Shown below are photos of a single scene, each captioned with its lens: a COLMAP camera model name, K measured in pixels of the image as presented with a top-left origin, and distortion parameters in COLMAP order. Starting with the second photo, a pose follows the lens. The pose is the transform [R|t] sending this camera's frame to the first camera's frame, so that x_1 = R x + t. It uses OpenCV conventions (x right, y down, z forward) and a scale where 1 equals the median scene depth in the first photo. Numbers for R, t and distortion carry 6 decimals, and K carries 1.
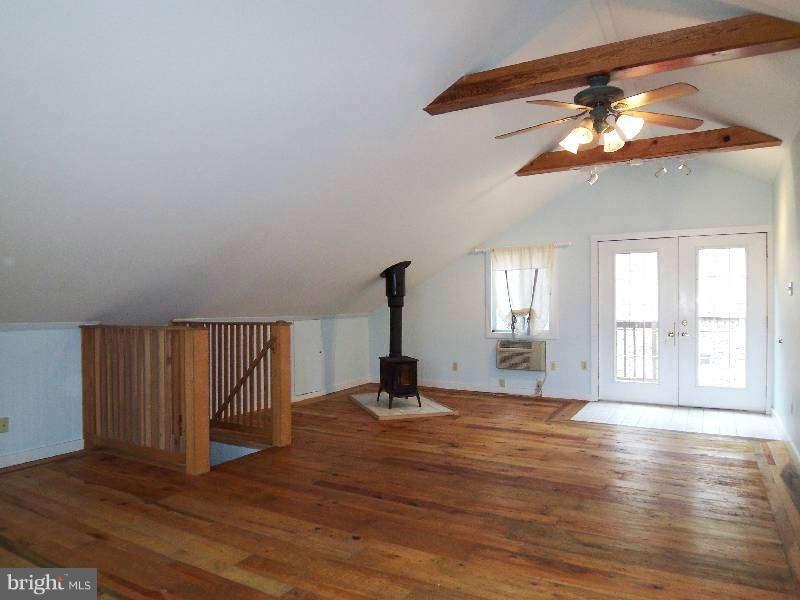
lens RADIAL K [[542.4, 0, 400.1], [0, 542.4, 302.8], [0, 0, 1]] dist [-0.010226, -0.039442]
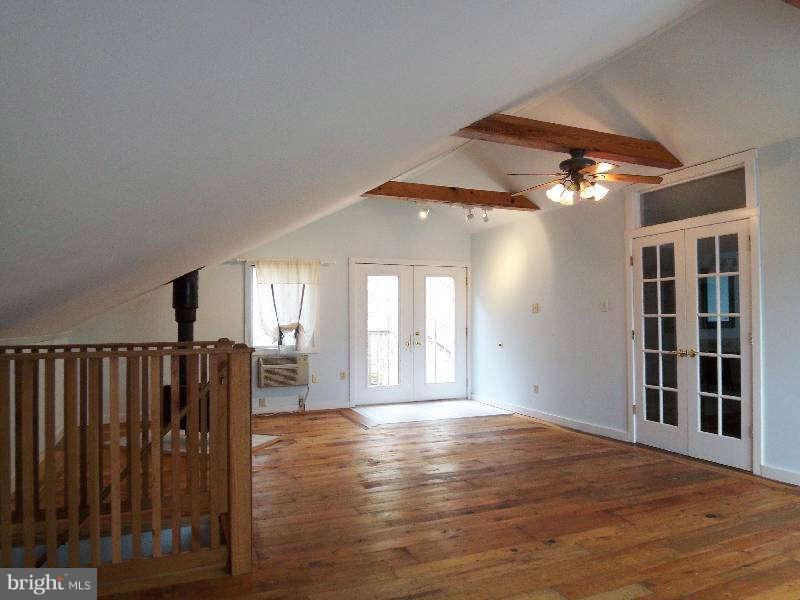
lens RADIAL K [[542.4, 0, 401.0], [0, 542.4, 302.6], [0, 0, 1]] dist [-0.010226, -0.039442]
pose [[0.595671, 0.026525, 0.802791, -0.480636], [0.000523, 0.999442, -0.033410, 0.005846], [-0.803228, 0.020321, 0.595324, 0.267901]]
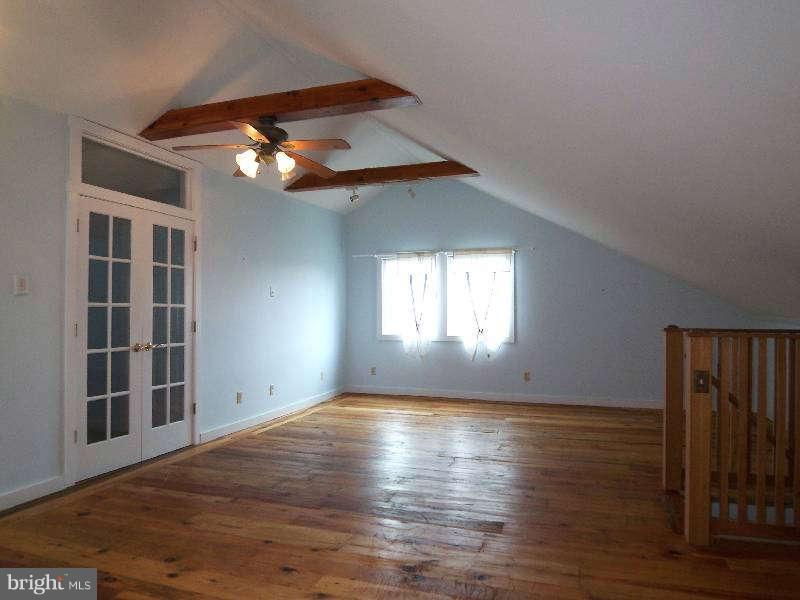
lens RADIAL K [[542.4, 0, 399.9], [0, 542.4, 304.2], [0, 0, 1]] dist [-0.010226, -0.039442]
pose [[-0.981907, 0.004324, -0.189314, 0.143353], [0.007037, 0.999882, -0.013665, 0.009078], [0.189233, -0.014750, -0.981822, 1.082249]]
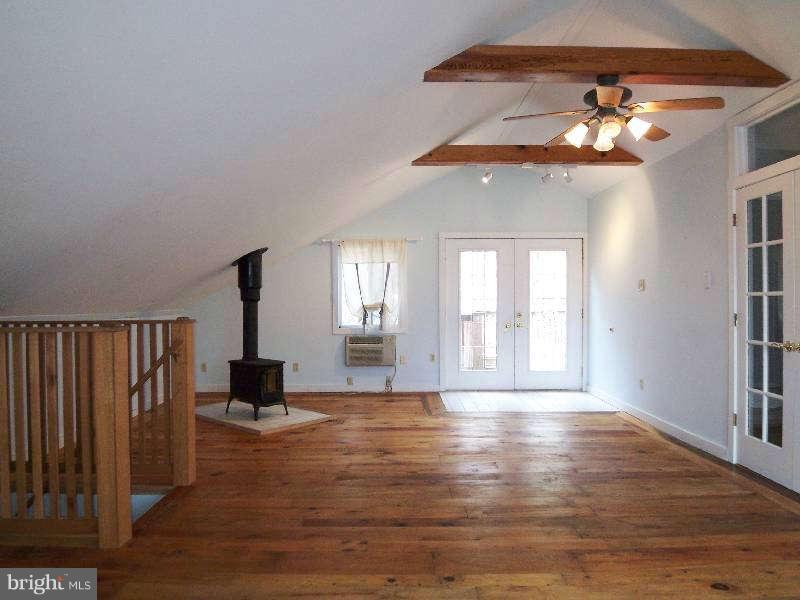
lens RADIAL K [[542.4, 0, 399.2], [0, 542.4, 302.2], [0, 0, 1]] dist [-0.010226, -0.039442]
pose [[0.860339, -0.000750, 0.509722, -0.249132], [-0.000791, 0.999996, 0.002807, 0.006691], [-0.509722, -0.002818, 0.860335, 0.150445]]
